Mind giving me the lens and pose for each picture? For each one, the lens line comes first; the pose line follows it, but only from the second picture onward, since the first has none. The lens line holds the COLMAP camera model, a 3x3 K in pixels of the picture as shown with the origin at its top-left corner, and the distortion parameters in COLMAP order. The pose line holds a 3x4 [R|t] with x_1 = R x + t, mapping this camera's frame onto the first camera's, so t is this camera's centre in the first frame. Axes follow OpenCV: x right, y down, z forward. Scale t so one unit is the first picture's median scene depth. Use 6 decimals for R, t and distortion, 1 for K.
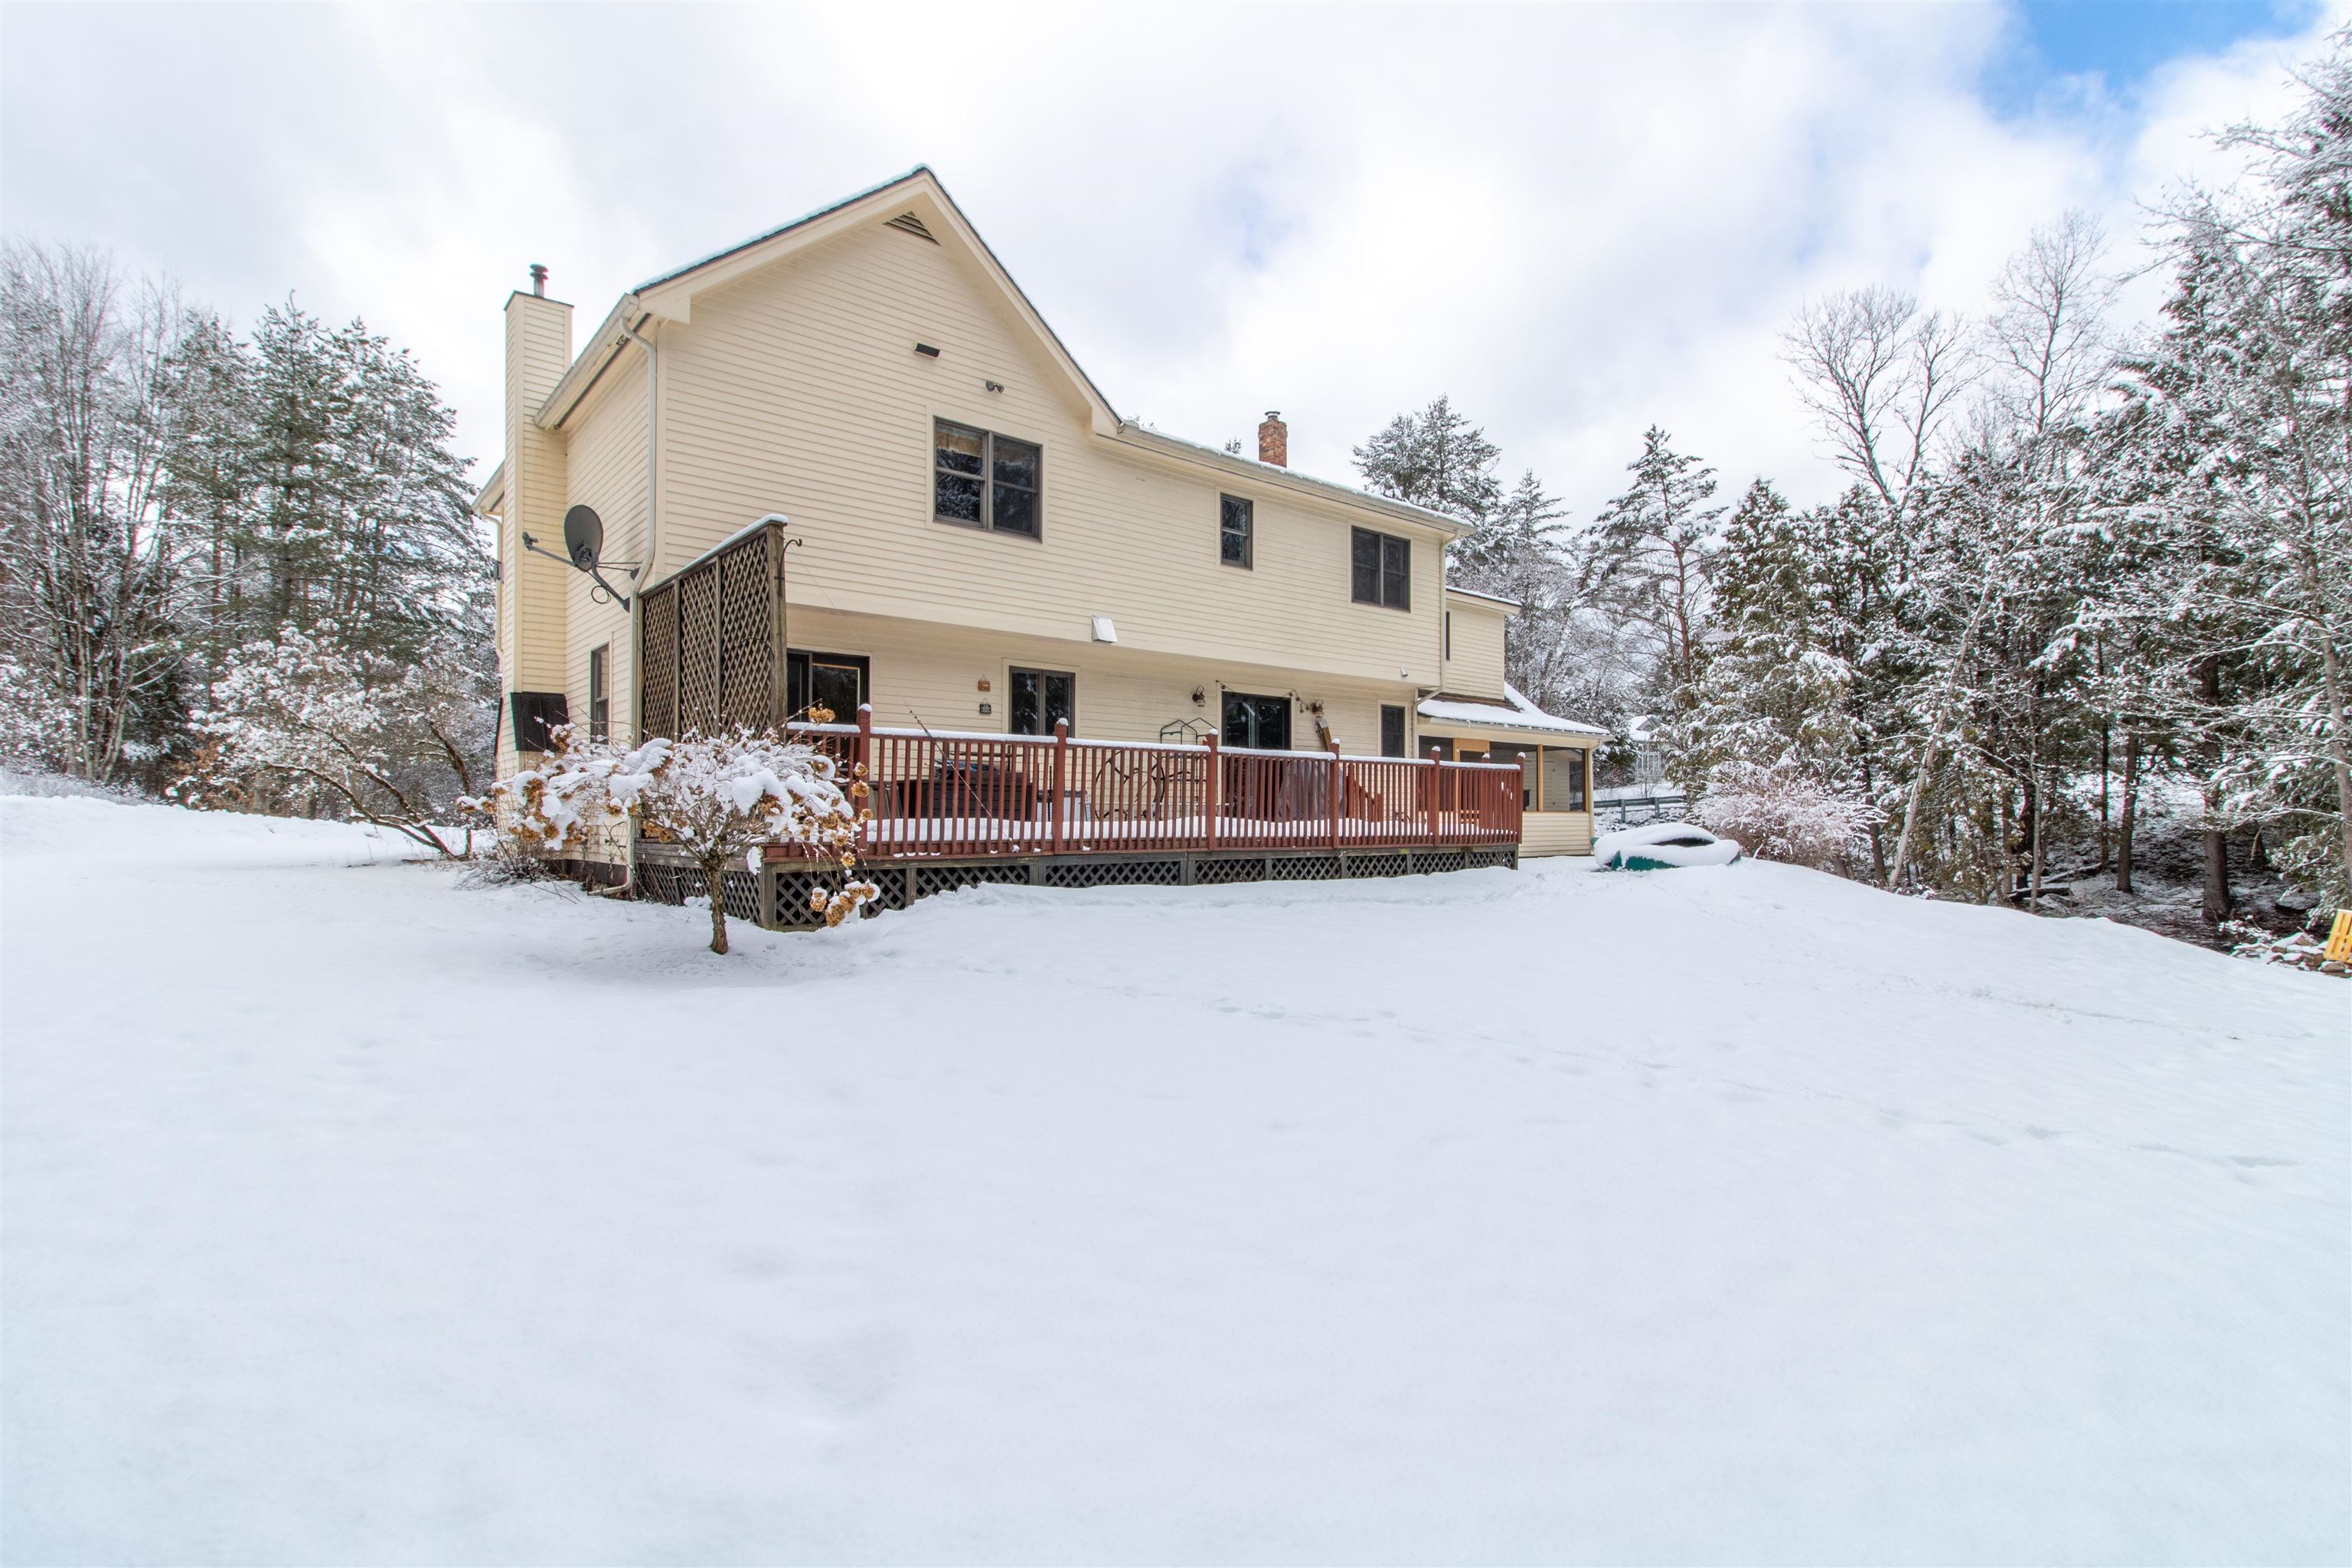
lens RADIAL K [[1114.8, 0, 1238.6], [0, 1114.8, 807.4], [0, 0, 1]] dist [-0.000605, 0.000859]
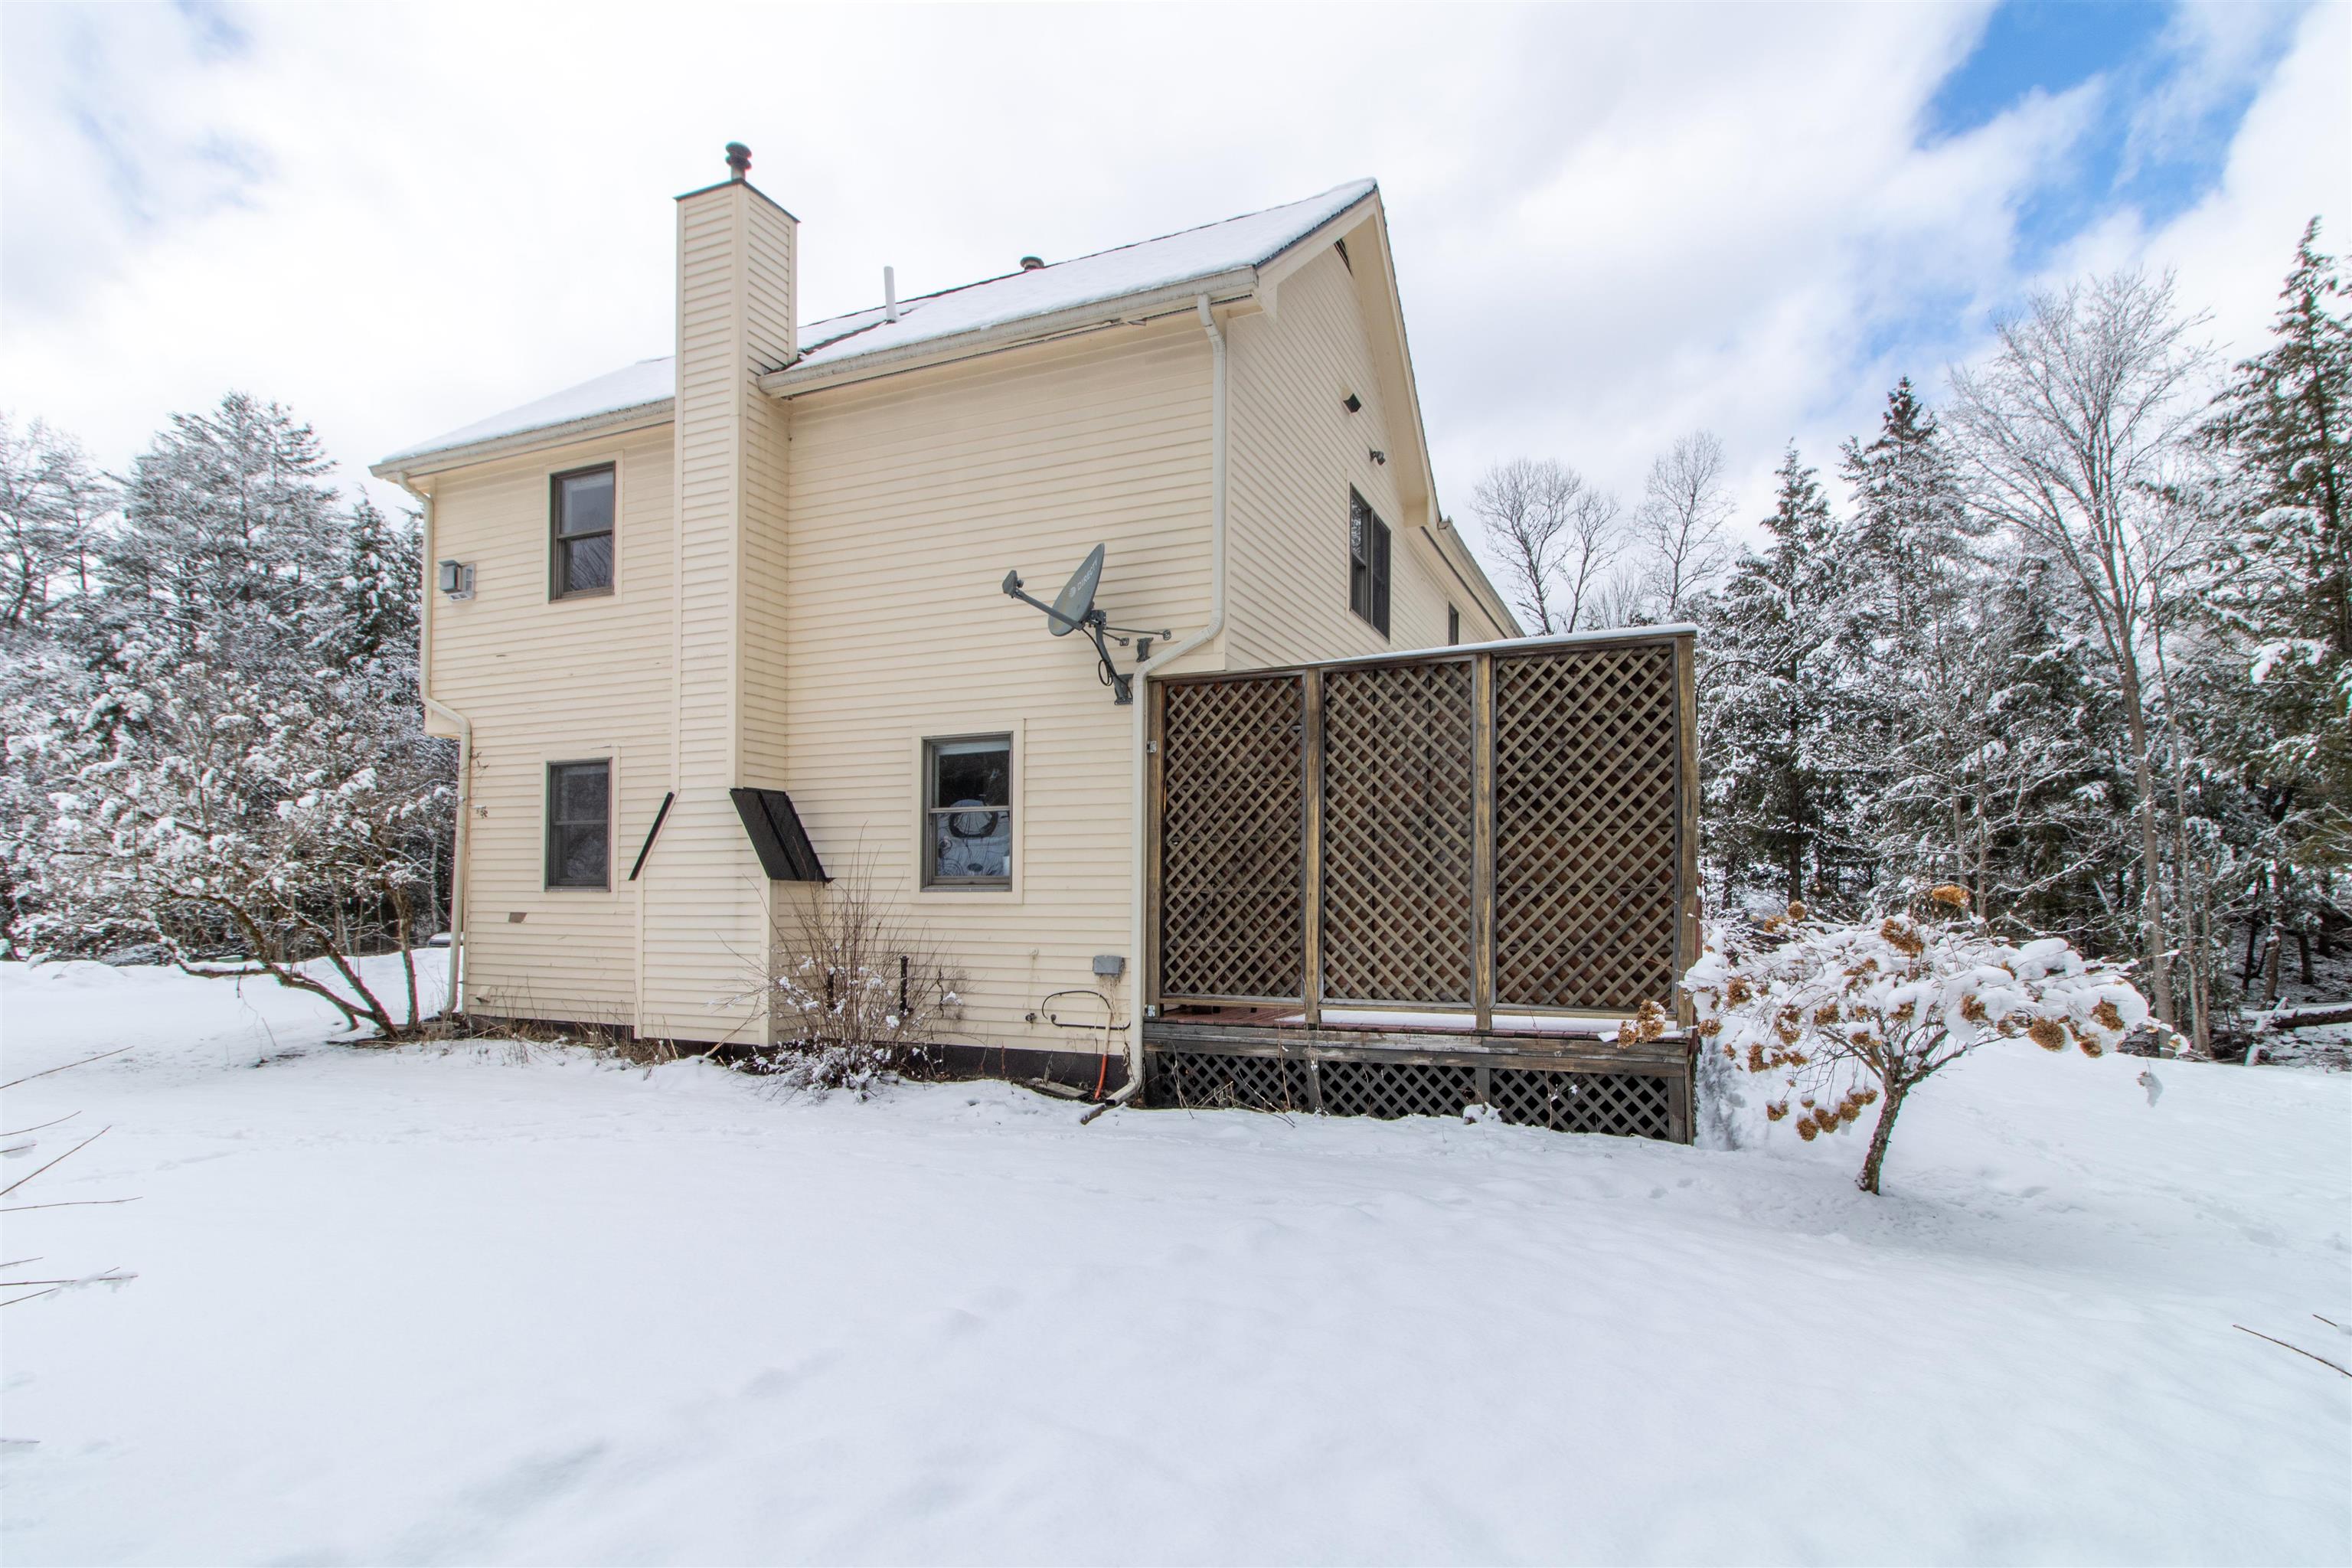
lens RADIAL K [[1113.2, 0, 1290.7], [0, 1113.2, 896.3], [0, 0, 1]] dist [-0.002927, 0.002919]
pose [[0.897088, 0.006877, 0.441799, -0.236850], [-0.008093, 0.999967, 0.000867, -0.015686], [-0.441779, -0.004353, 0.897113, 0.097037]]
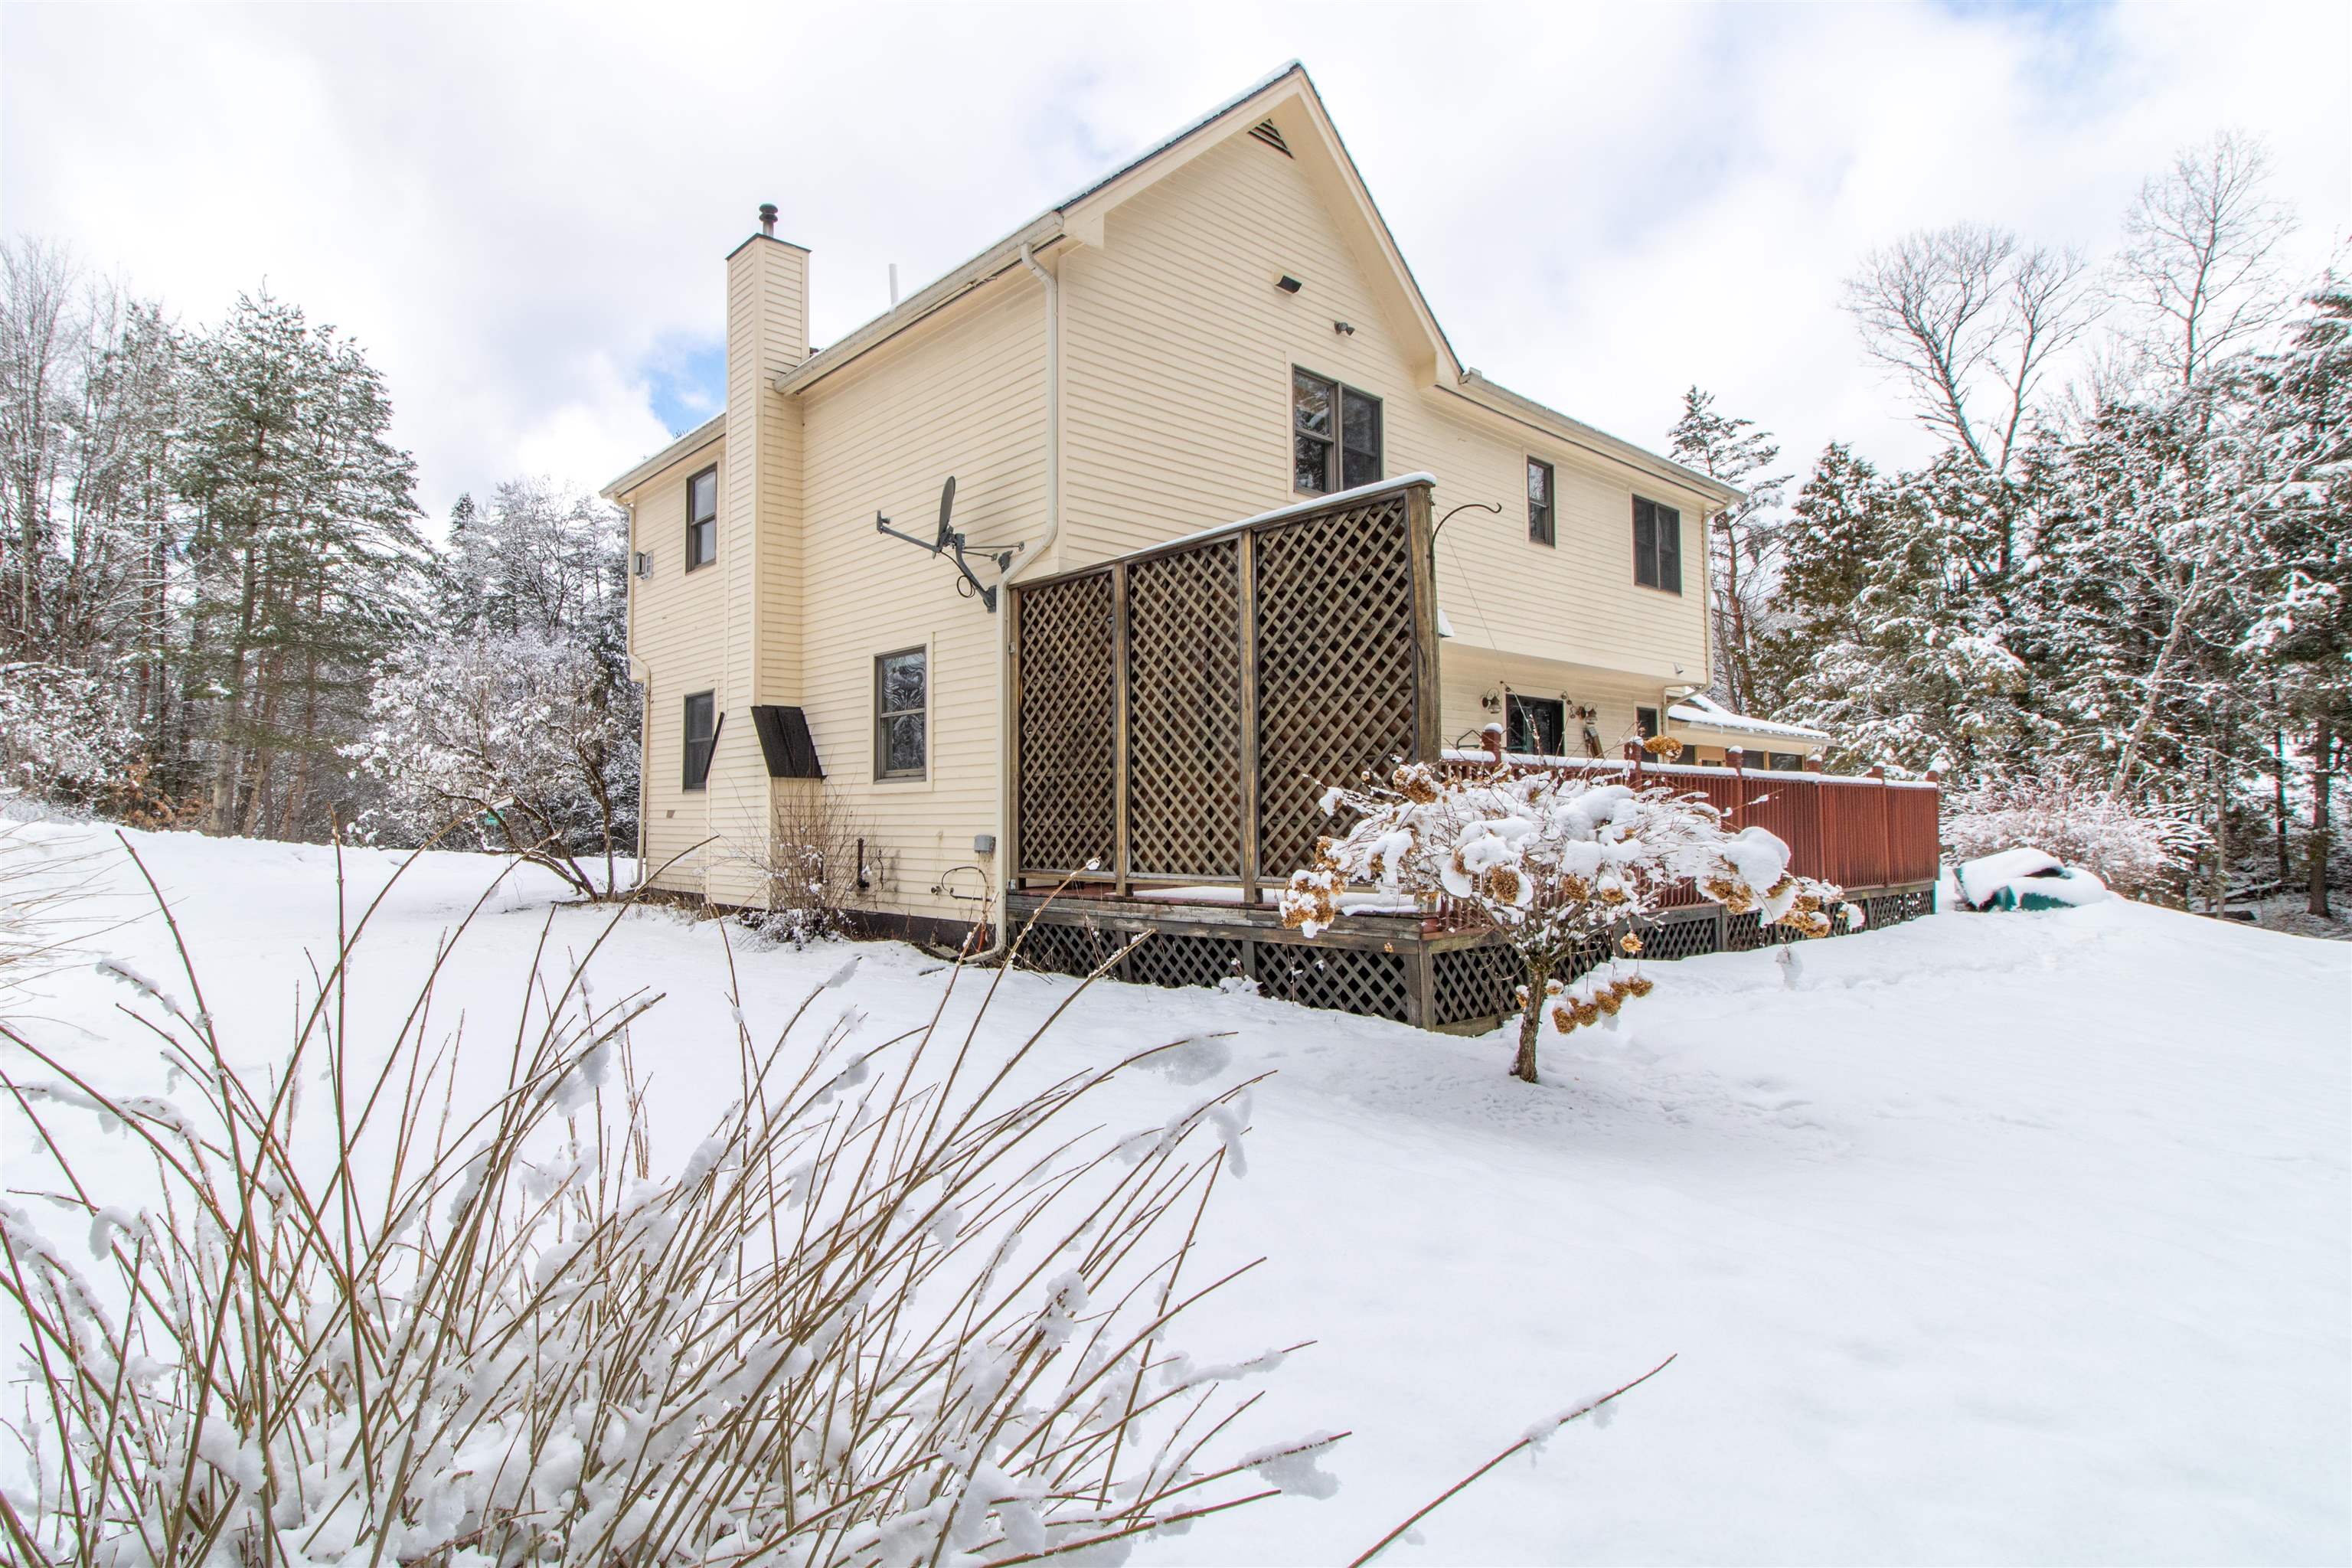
lens RADIAL K [[1203.7, 0, 1055.4], [0, 1203.7, 768.1], [0, 0, 1]] dist [-0.002194, 0.001177]
pose [[0.998625, -0.007653, -0.051854, -0.141104], [0.005684, 0.999261, -0.038009, -0.008031], [0.052106, 0.037662, 0.997931, 0.043094]]
